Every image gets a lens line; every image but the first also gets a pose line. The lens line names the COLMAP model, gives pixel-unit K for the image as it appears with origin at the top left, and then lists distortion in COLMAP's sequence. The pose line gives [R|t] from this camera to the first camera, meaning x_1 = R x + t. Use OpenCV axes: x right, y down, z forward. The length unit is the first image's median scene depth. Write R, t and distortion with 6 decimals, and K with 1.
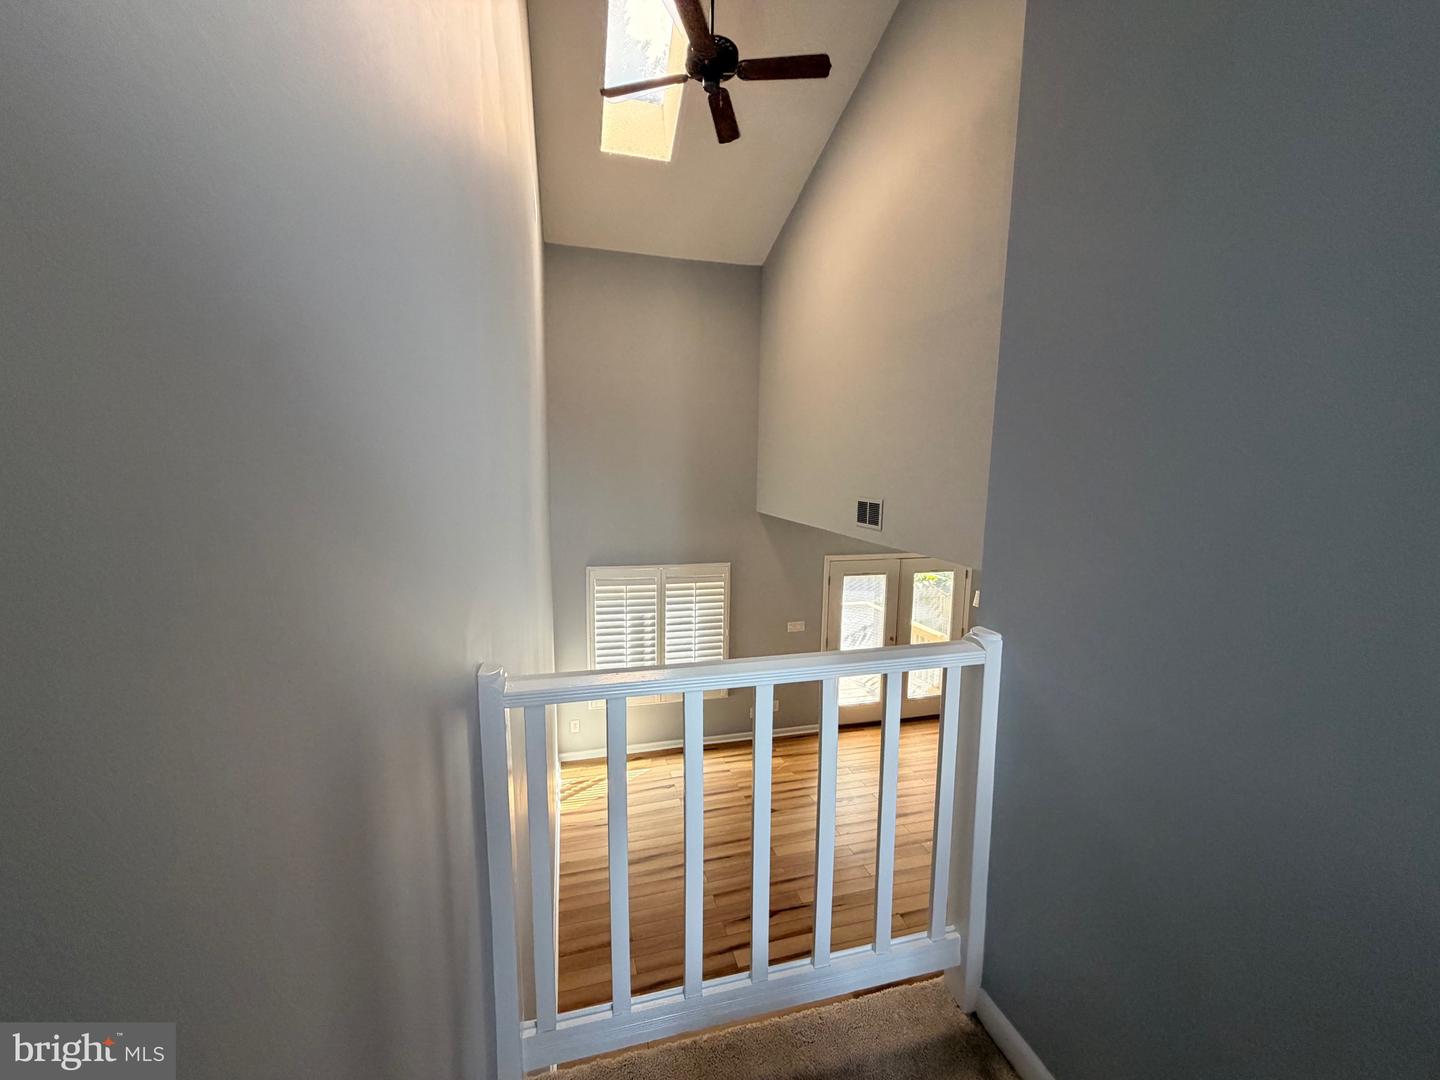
lens RADIAL K [[571.9, 0, 717.2], [0, 571.9, 539.4], [0, 0, 1]] dist [-0.000369, -0.000292]
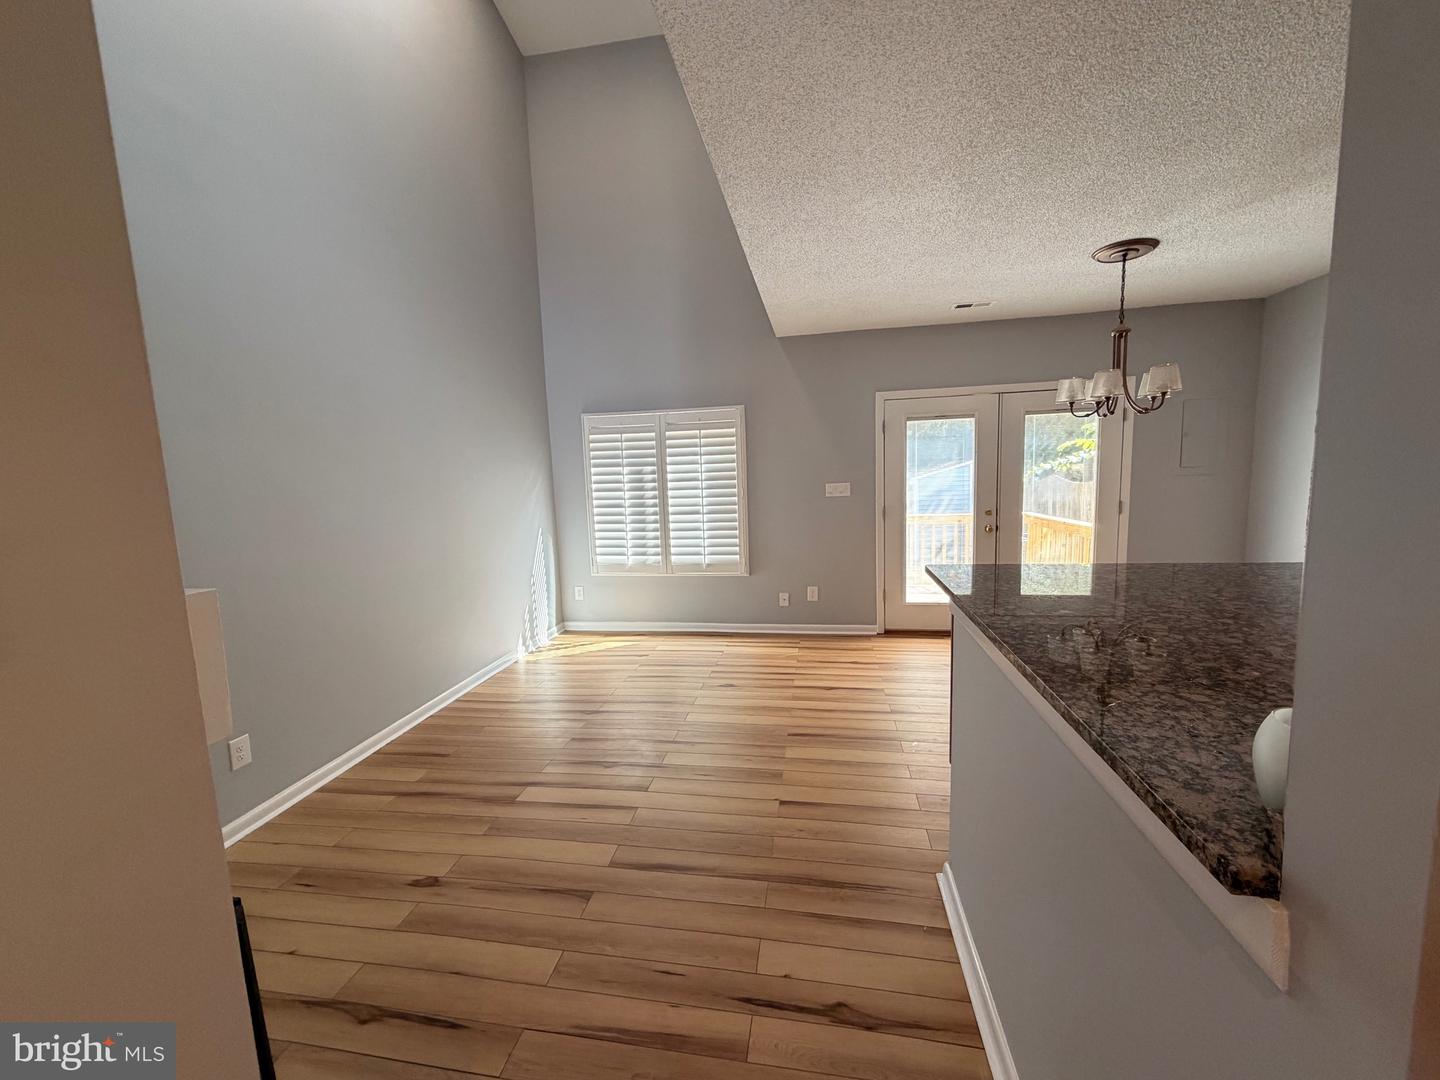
lens RADIAL K [[571.9, 0, 721.4], [0, 571.9, 547.4], [0, 0, 1]] dist [-0.000369, -0.000292]
pose [[0.905923, 0.010583, -0.423311, 0.348124], [-0.007422, 0.999931, 0.009115, 0.241731], [0.423378, -0.005115, 0.905939, 0.259902]]
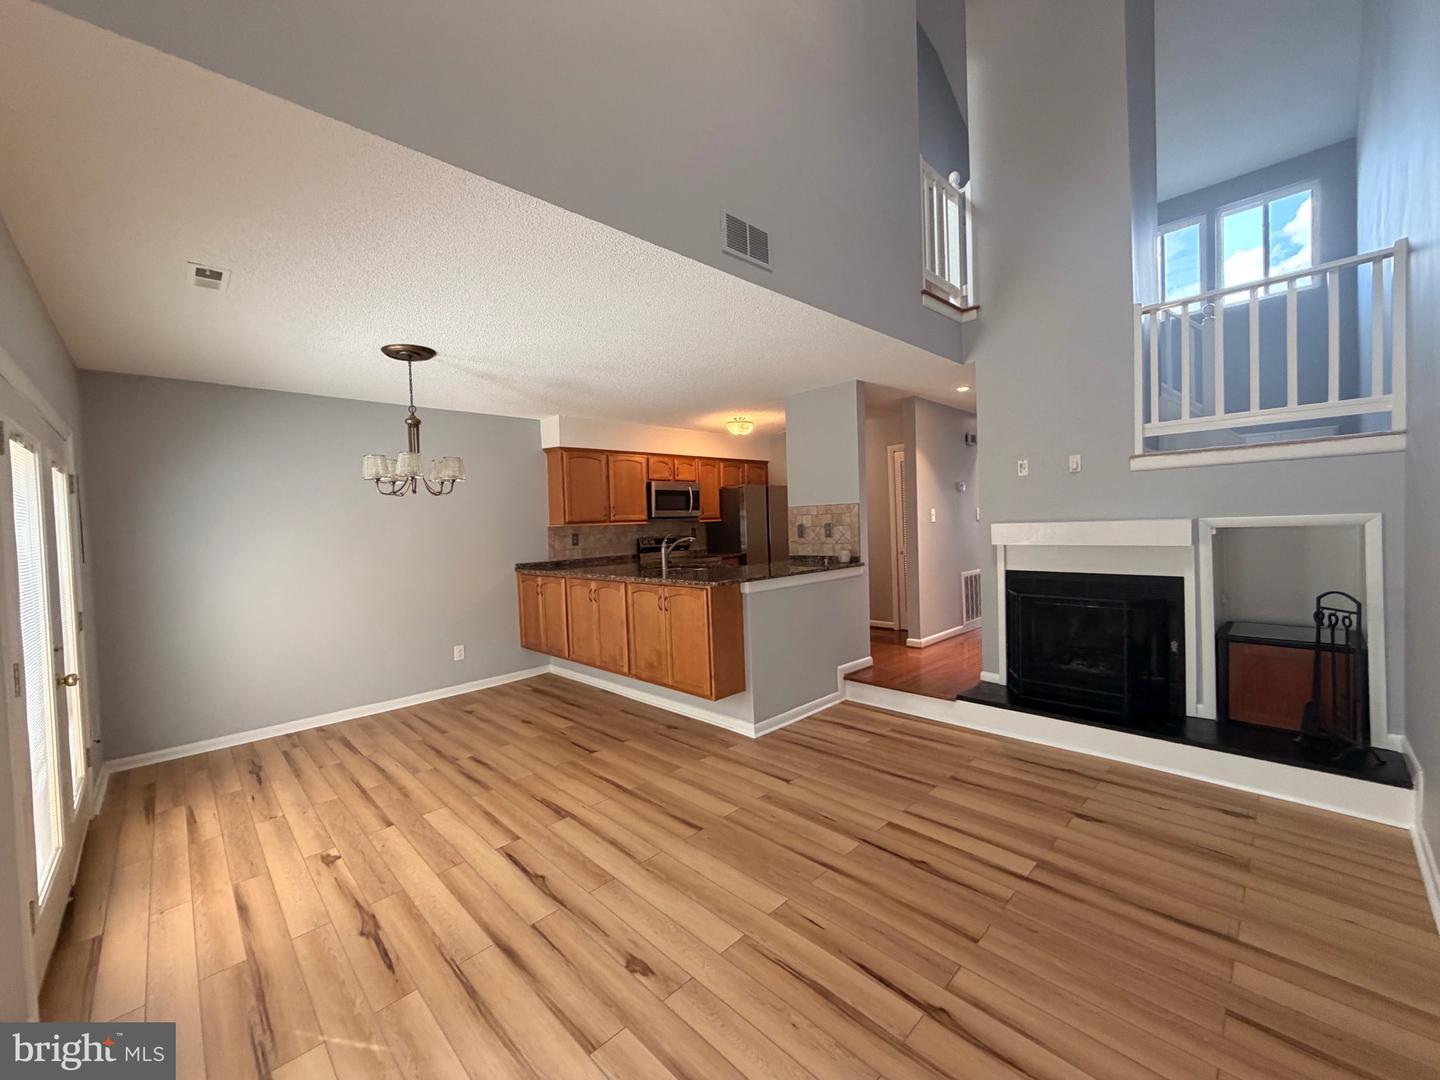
lens RADIAL K [[571.9, 0, 712.7], [0, 571.9, 537.1], [0, 0, 1]] dist [-0.000369, -0.000292]
pose [[-0.482734, -0.012465, 0.875678, -0.209360], [0.147110, 0.984537, 0.095111, 0.152389], [-0.863323, 0.174735, -0.473435, 0.925425]]
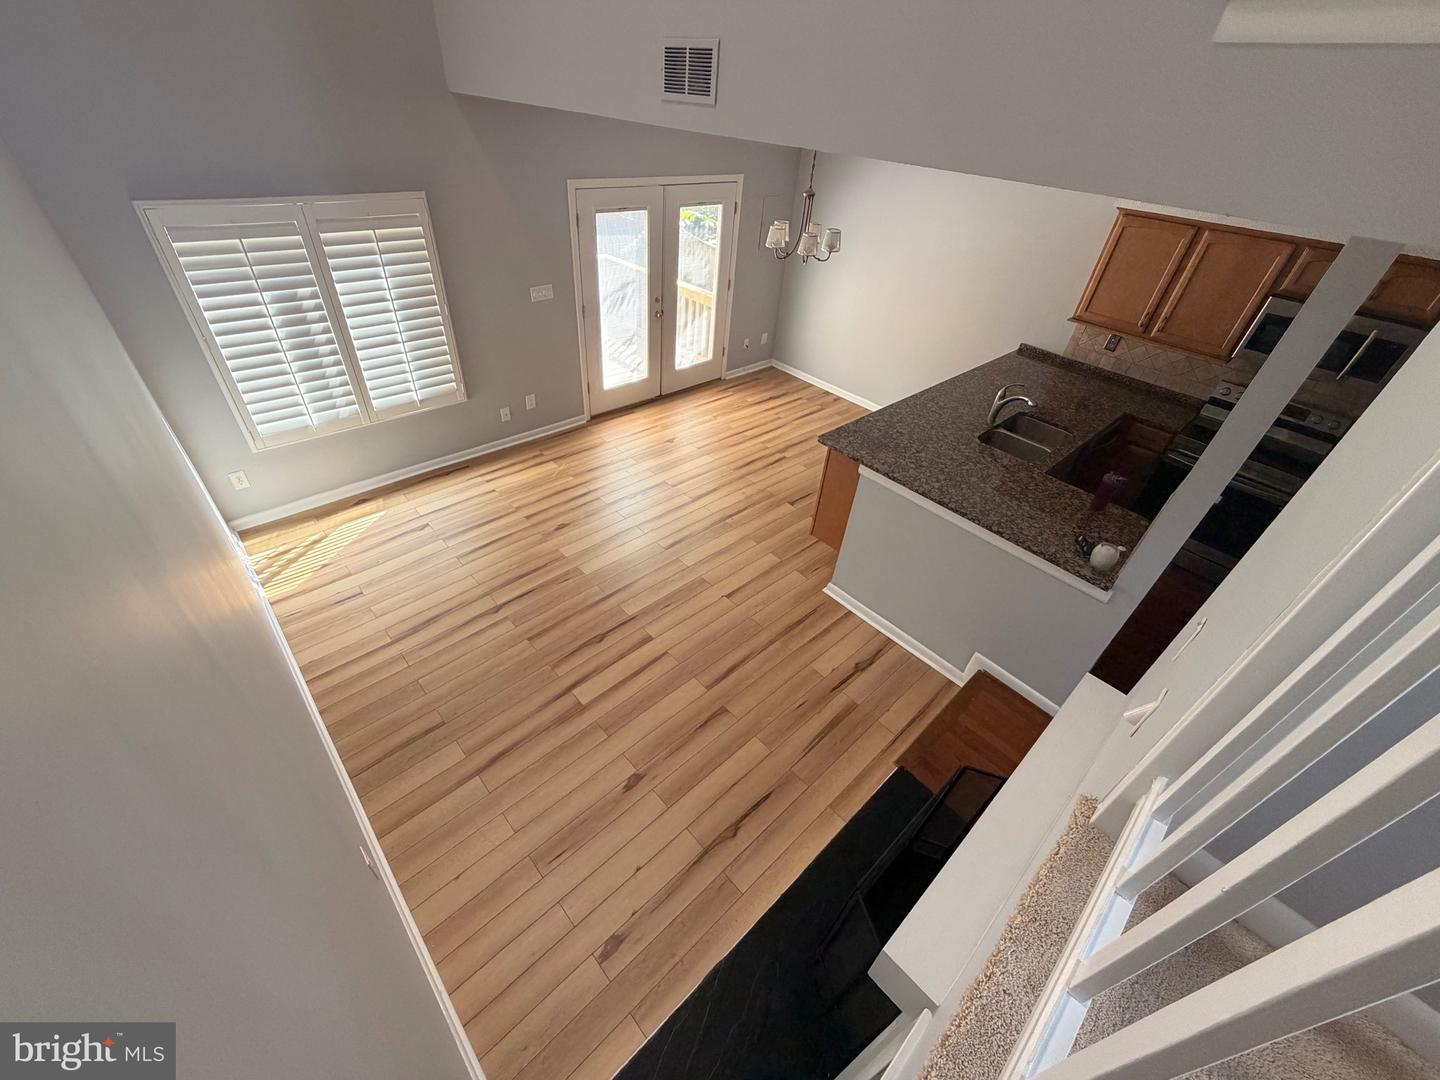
lens RADIAL K [[571.9, 0, 713.9], [0, 571.9, 538.6], [0, 0, 1]] dist [-0.000369, -0.000292]
pose [[0.882343, -0.250747, 0.398242, -0.043058], [0.001842, 0.848065, 0.529889, 0.032761], [-0.470603, -0.466810, 0.748747, 0.209791]]
